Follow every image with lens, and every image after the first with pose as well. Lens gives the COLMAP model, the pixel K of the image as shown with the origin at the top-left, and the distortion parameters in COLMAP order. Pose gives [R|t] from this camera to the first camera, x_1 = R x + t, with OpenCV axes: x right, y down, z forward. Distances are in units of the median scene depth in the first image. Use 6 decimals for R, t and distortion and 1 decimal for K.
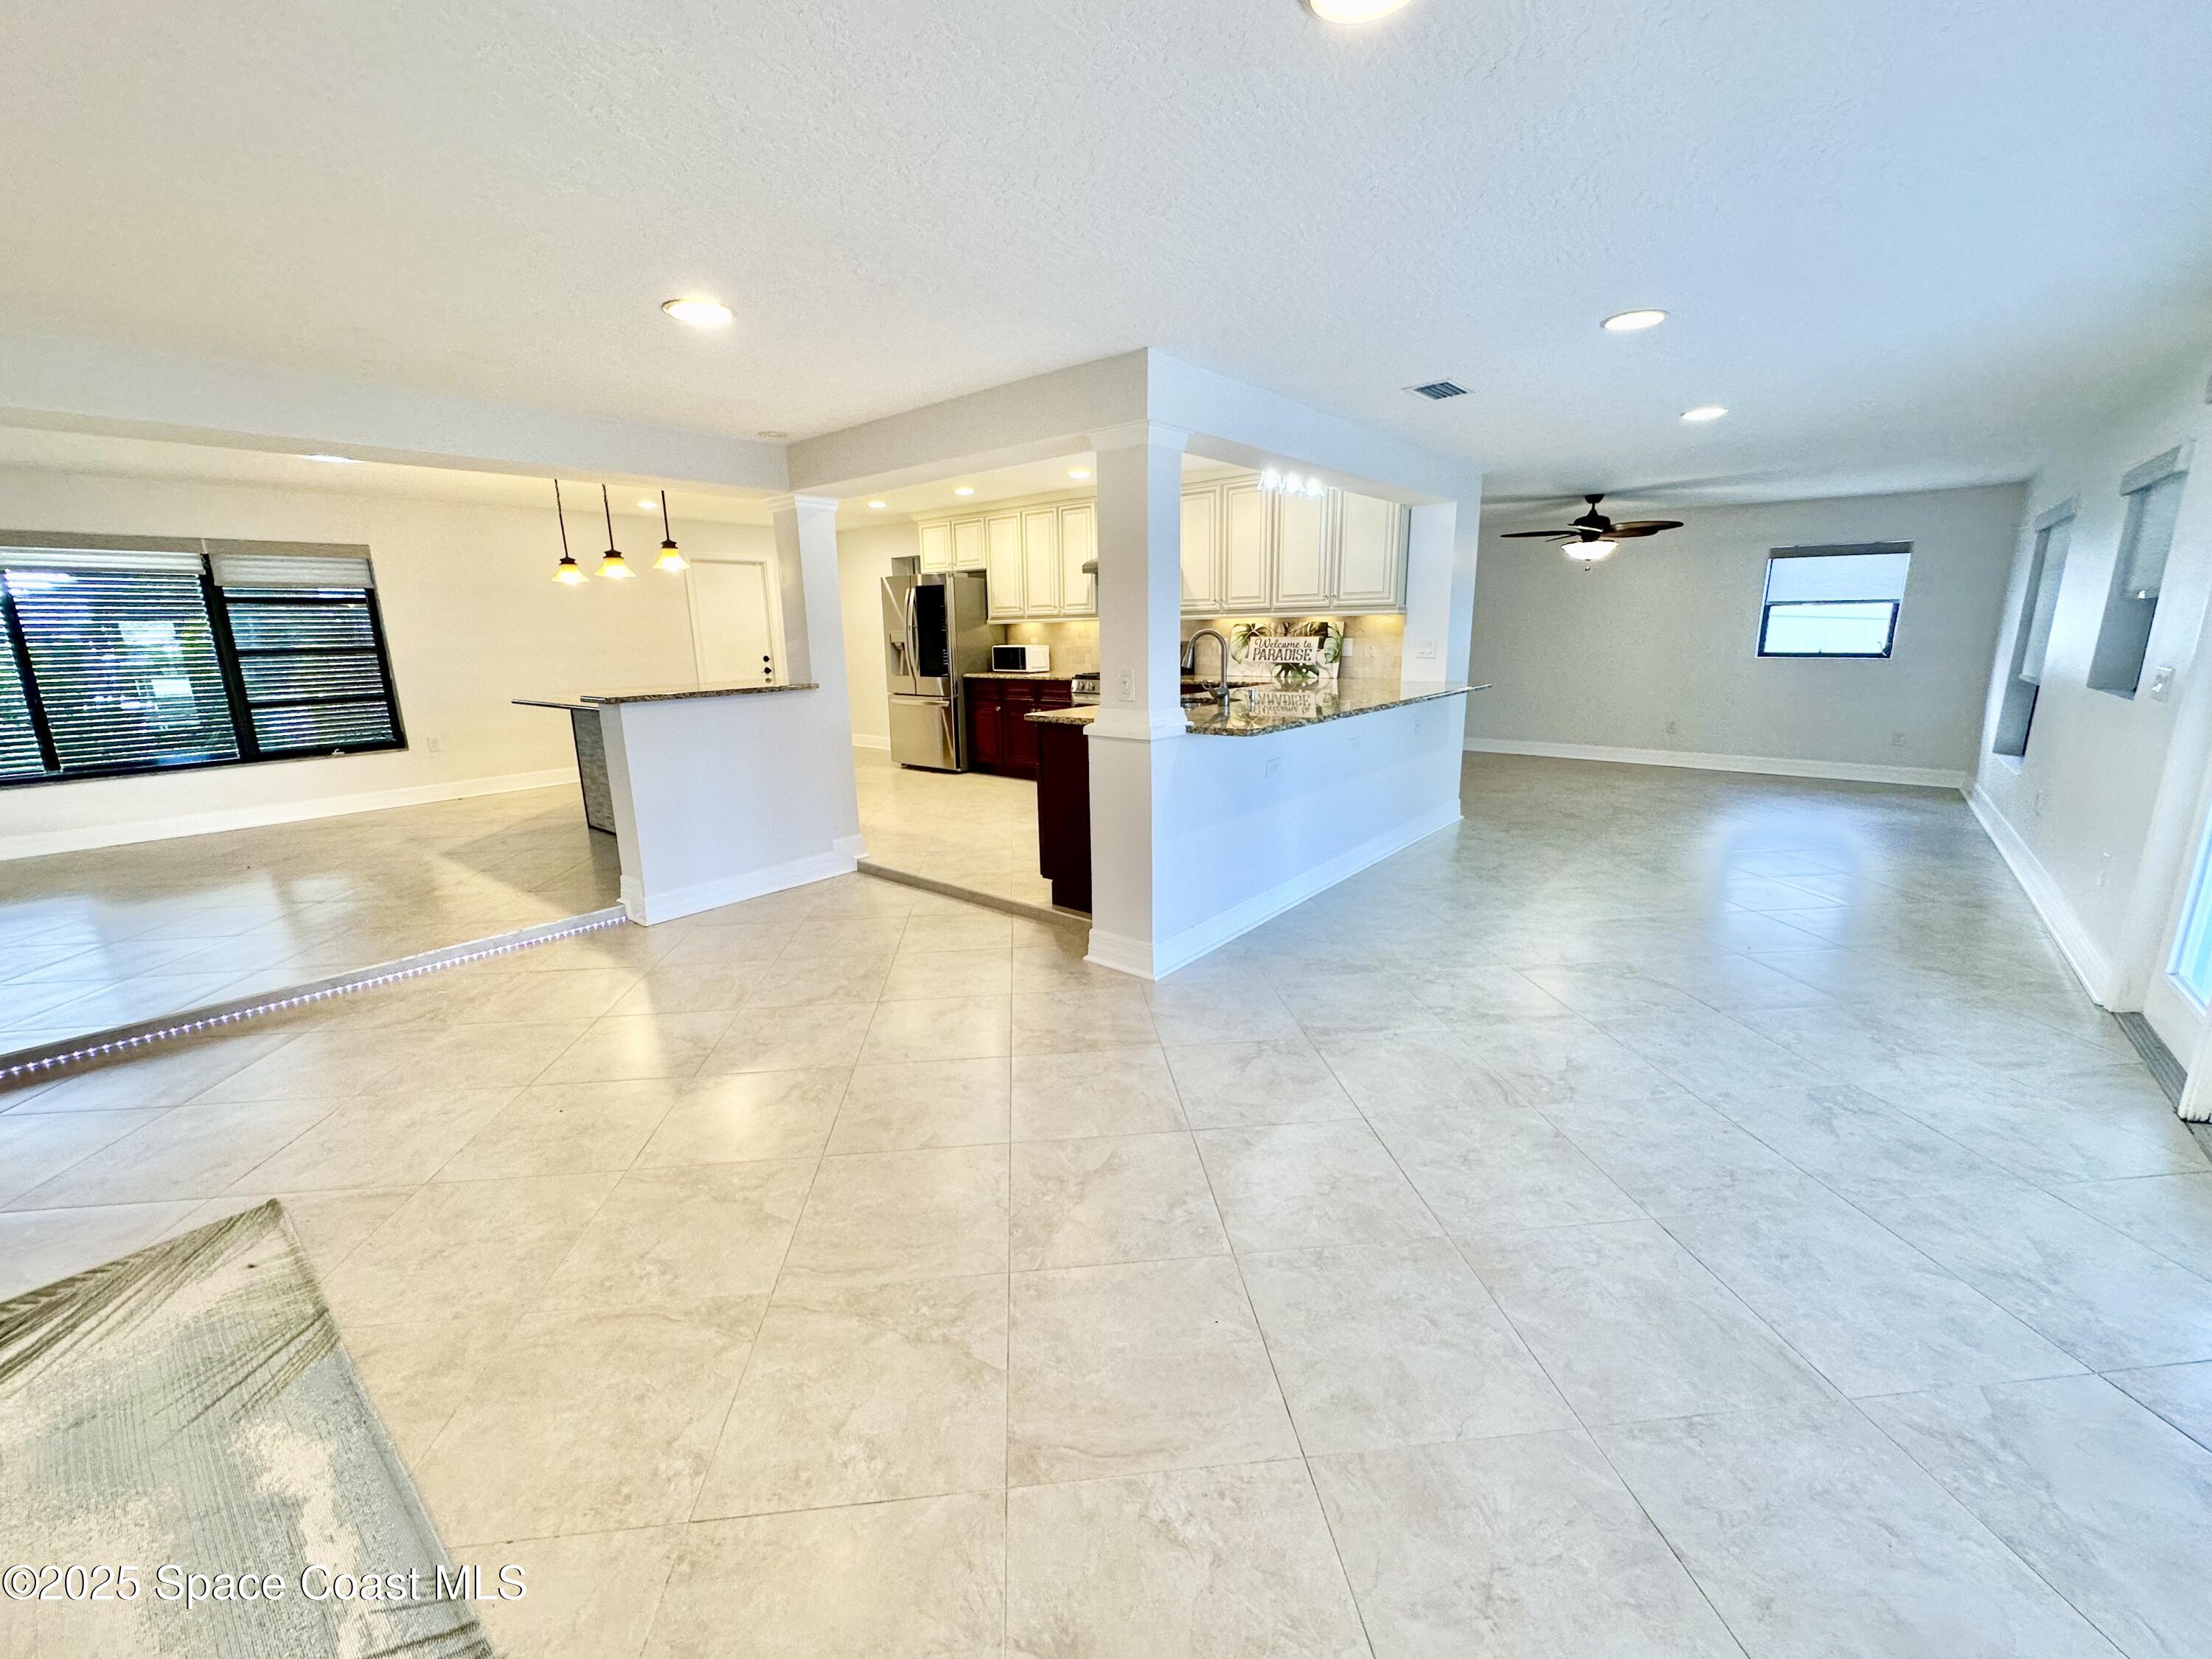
lens RADIAL K [[884.7, 0, 1106.2], [0, 884.7, 824.7], [0, 0, 1]] dist [-0.001490, 0.000482]
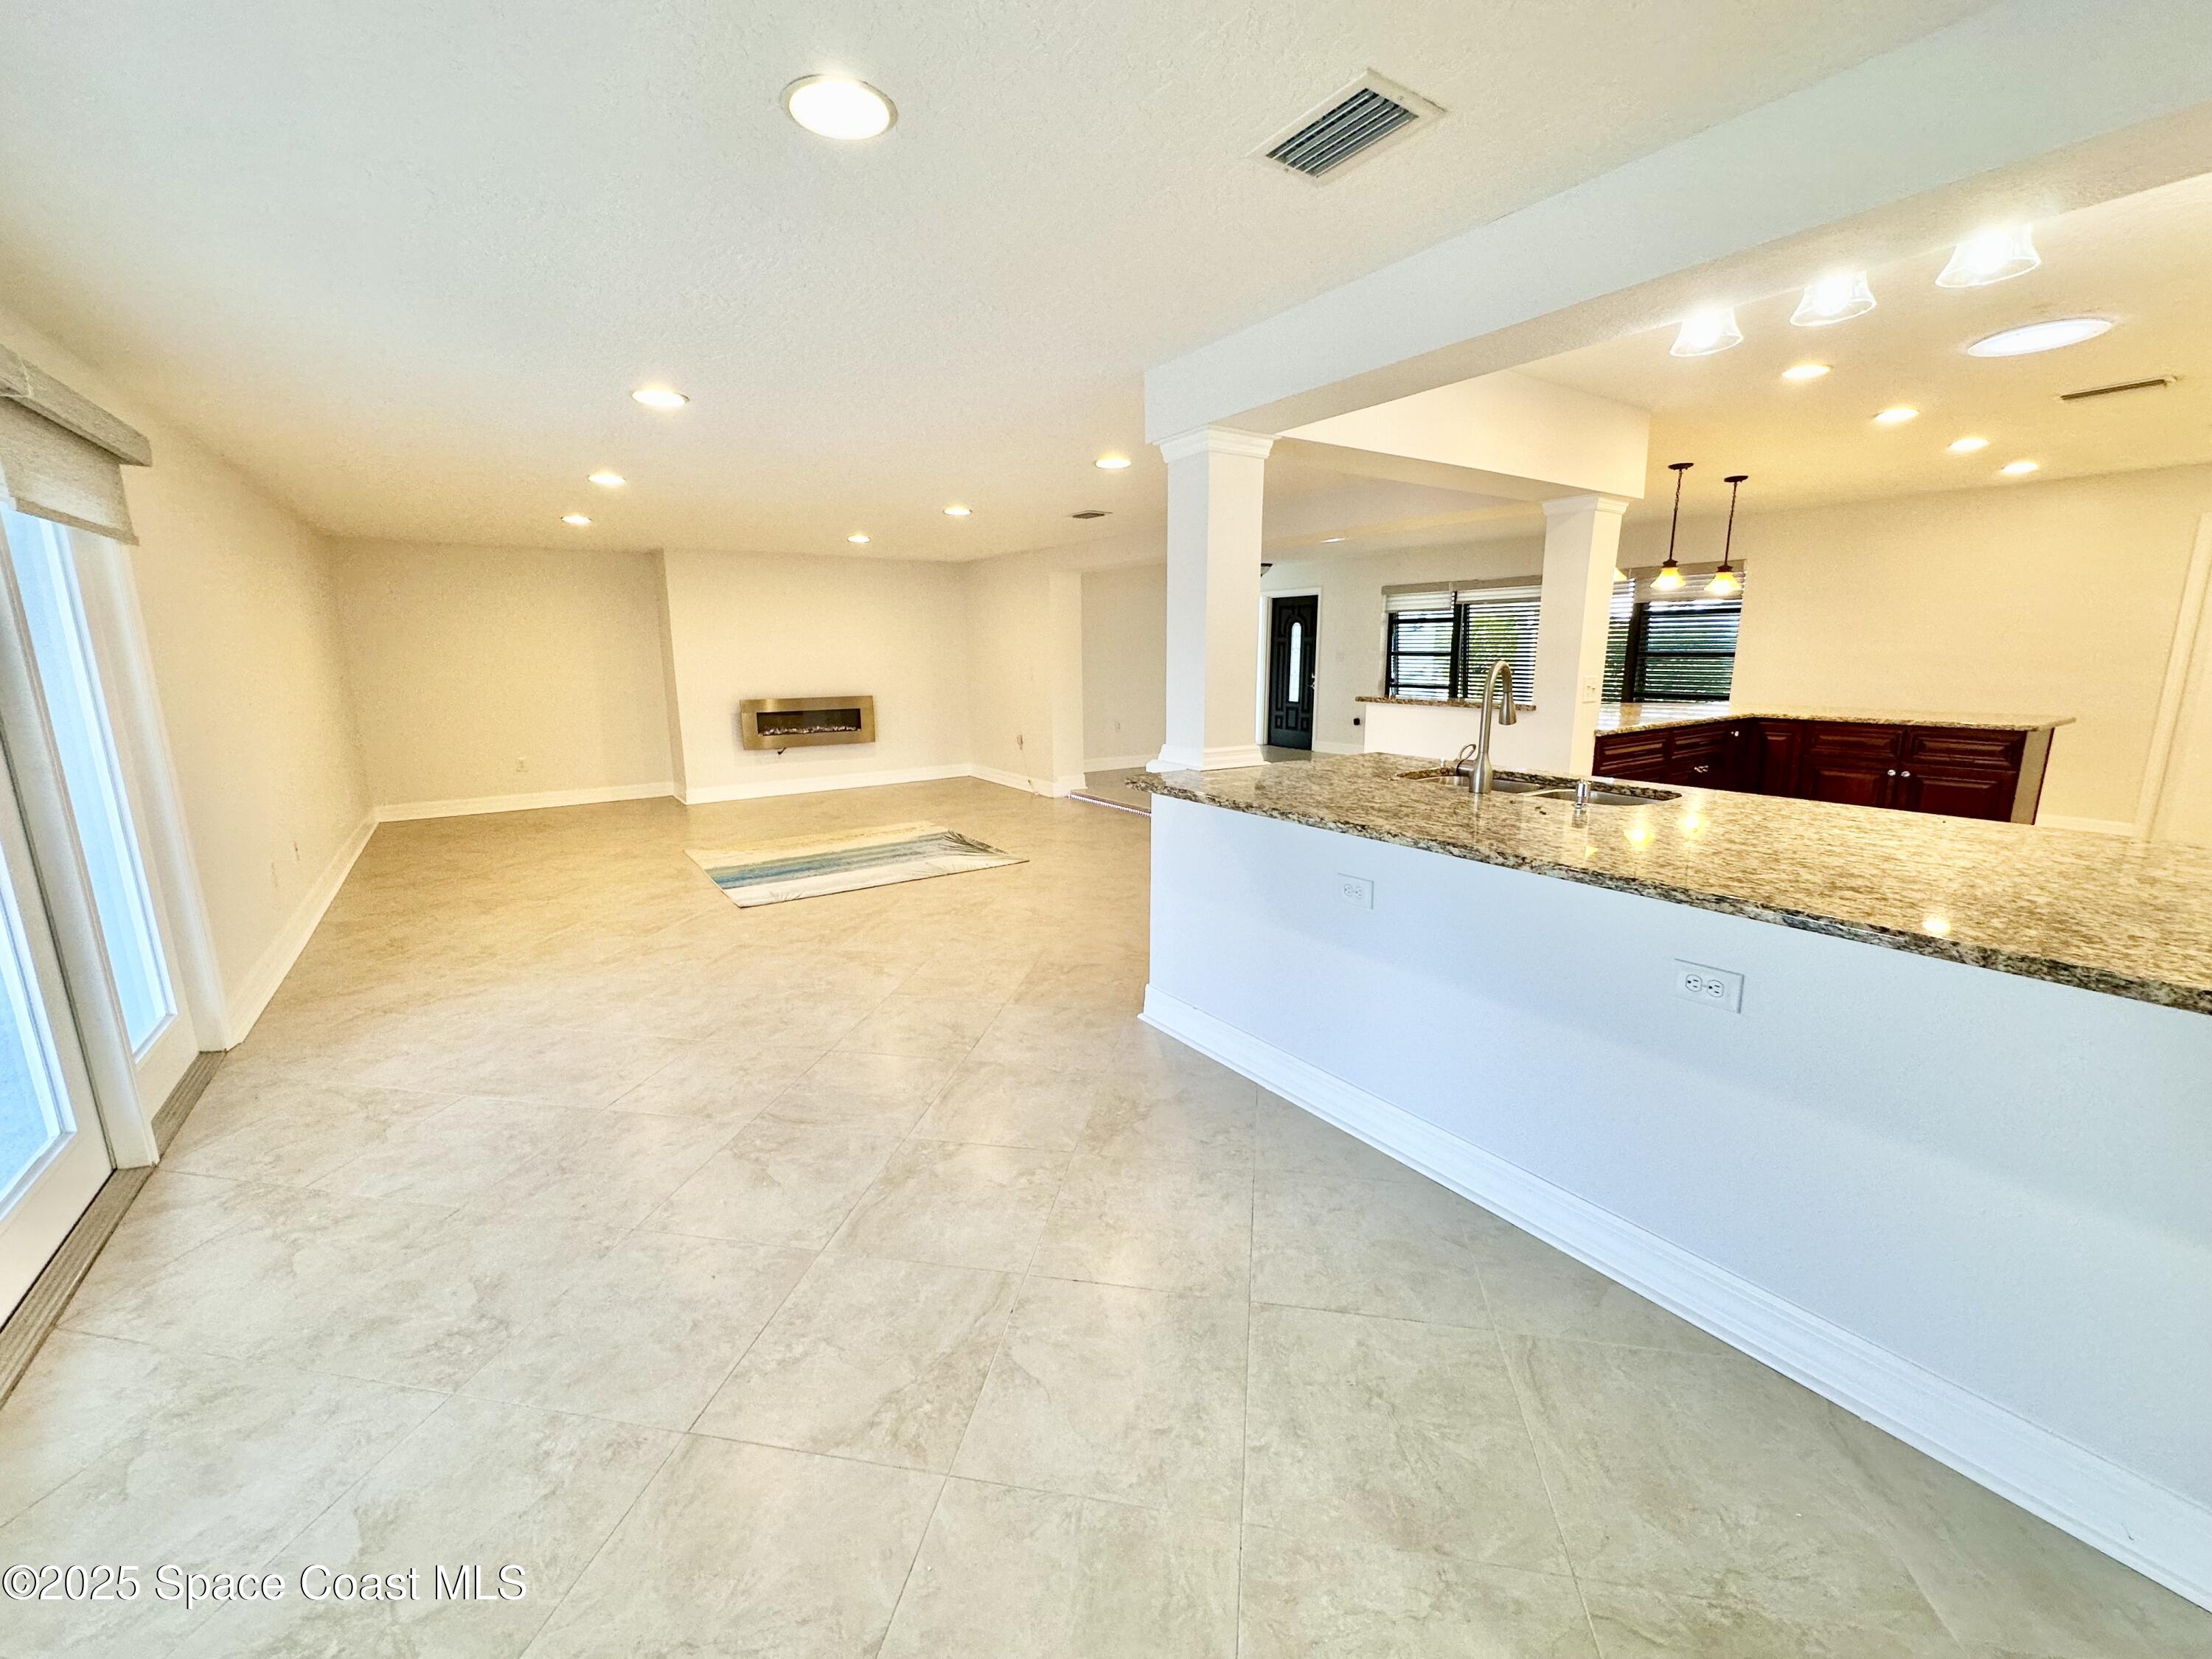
lens RADIAL K [[884.7, 0, 1106.2], [0, 884.7, 824.7], [0, 0, 1]] dist [-0.001490, 0.000482]
pose [[-0.278016, 0.208275, -0.937725, 0.525859], [-0.197528, 0.942952, 0.267999, -0.155811], [0.940048, 0.259735, -0.221016, 0.635989]]
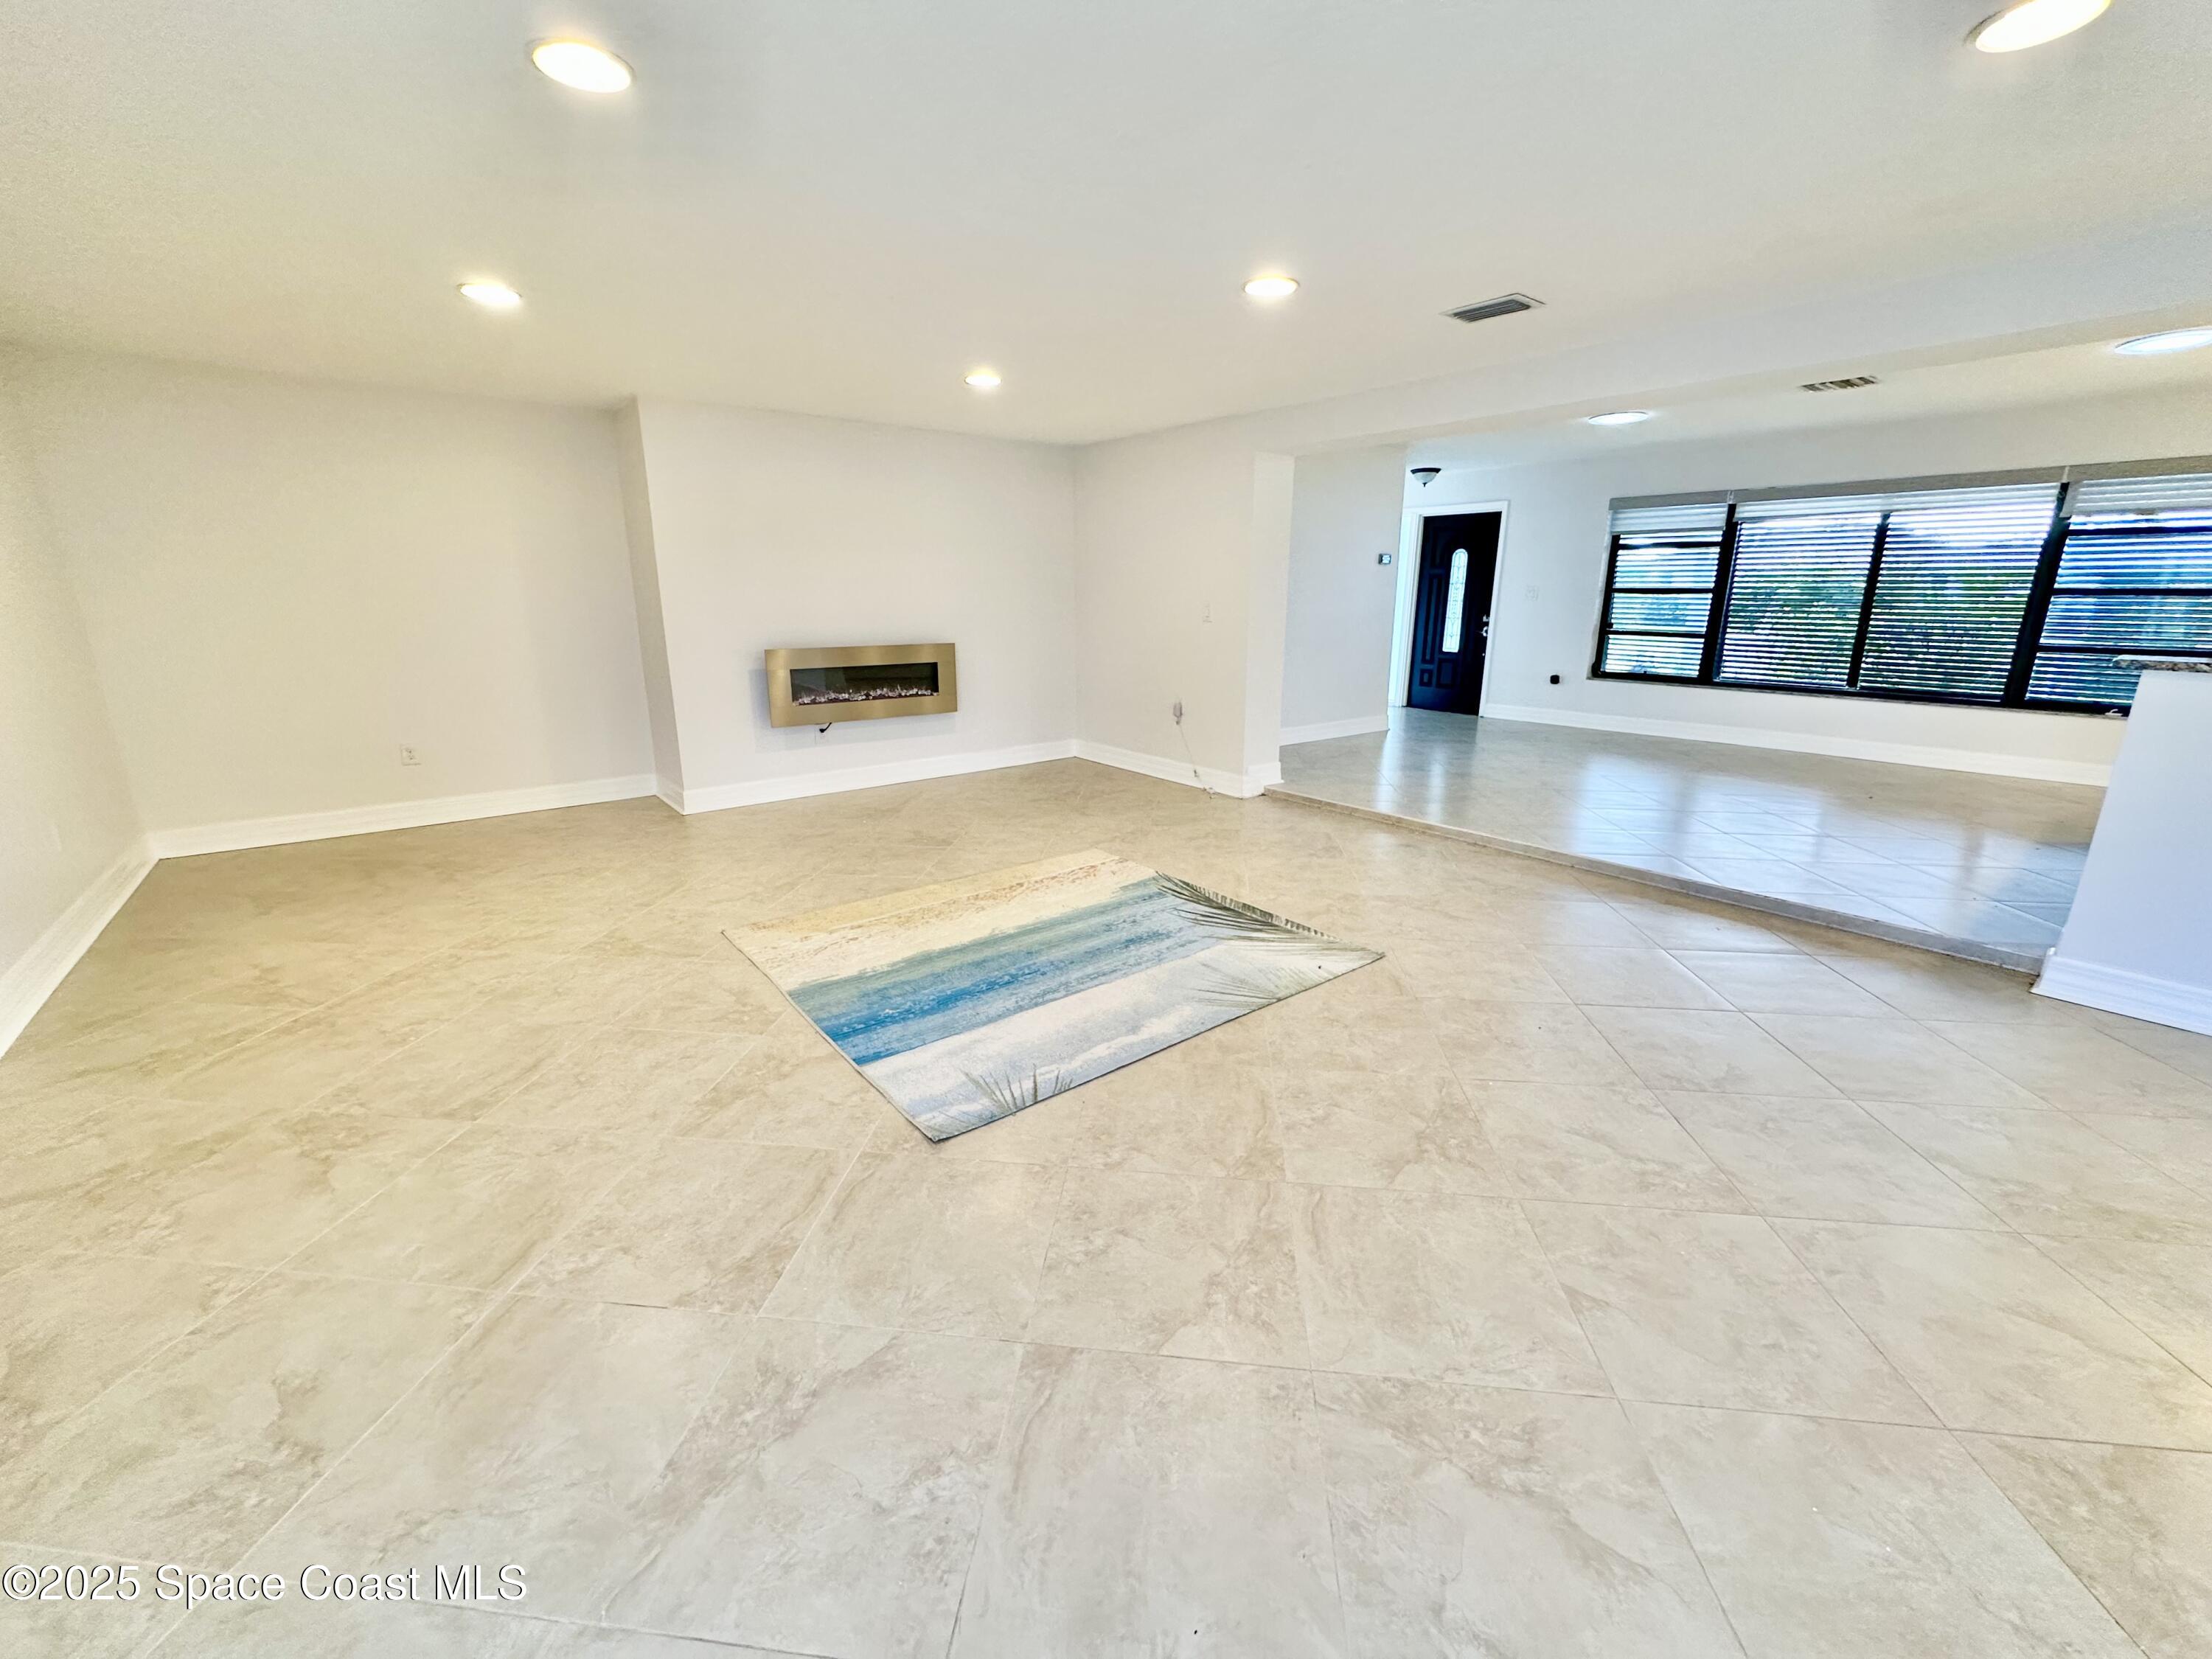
lens RADIAL K [[884.7, 0, 1106.2], [0, 884.7, 824.7], [0, 0, 1]] dist [-0.001490, 0.000482]
pose [[-0.211216, 0.268520, -0.939832, 0.168460], [-0.211772, 0.926114, 0.312194, -0.047163], [0.954222, 0.264970, -0.138745, 0.252779]]
